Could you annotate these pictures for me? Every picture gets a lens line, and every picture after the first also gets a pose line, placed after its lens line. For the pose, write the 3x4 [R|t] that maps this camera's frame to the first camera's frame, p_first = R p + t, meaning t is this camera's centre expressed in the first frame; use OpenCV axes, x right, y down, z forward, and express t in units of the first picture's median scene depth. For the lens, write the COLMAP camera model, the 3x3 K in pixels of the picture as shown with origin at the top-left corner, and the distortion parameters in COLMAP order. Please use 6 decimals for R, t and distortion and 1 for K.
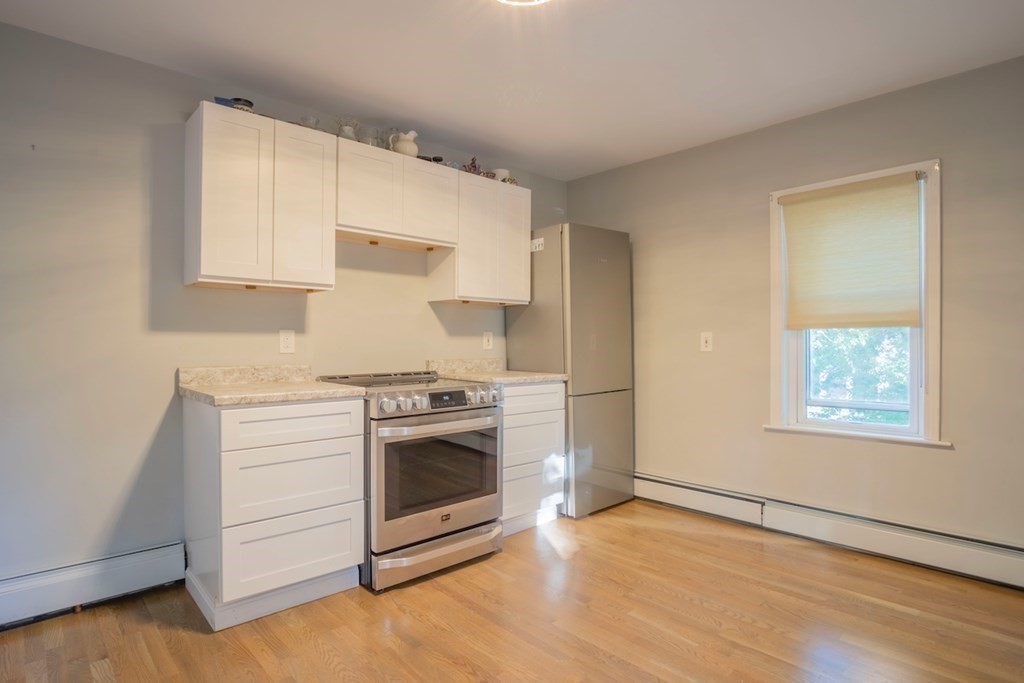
lens RADIAL K [[555.1, 0, 501.6], [0, 555.1, 344.0], [0, 0, 1]] dist [-0.044368, 0.011980]
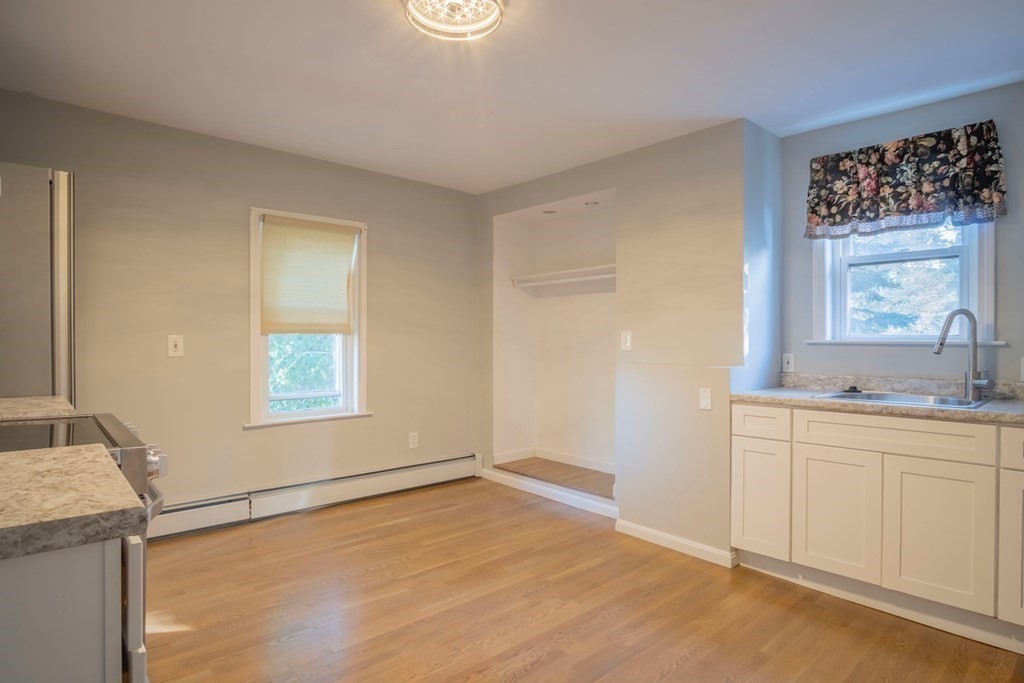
lens RADIAL K [[555.1, 0, 501.6], [0, 555.1, 344.0], [0, 0, 1]] dist [-0.044368, 0.011980]
pose [[0.009376, -0.002013, 0.999954, -0.599206], [0.002705, 0.999994, 0.001988, -0.008473], [-0.999952, 0.002686, 0.009381, 0.515838]]
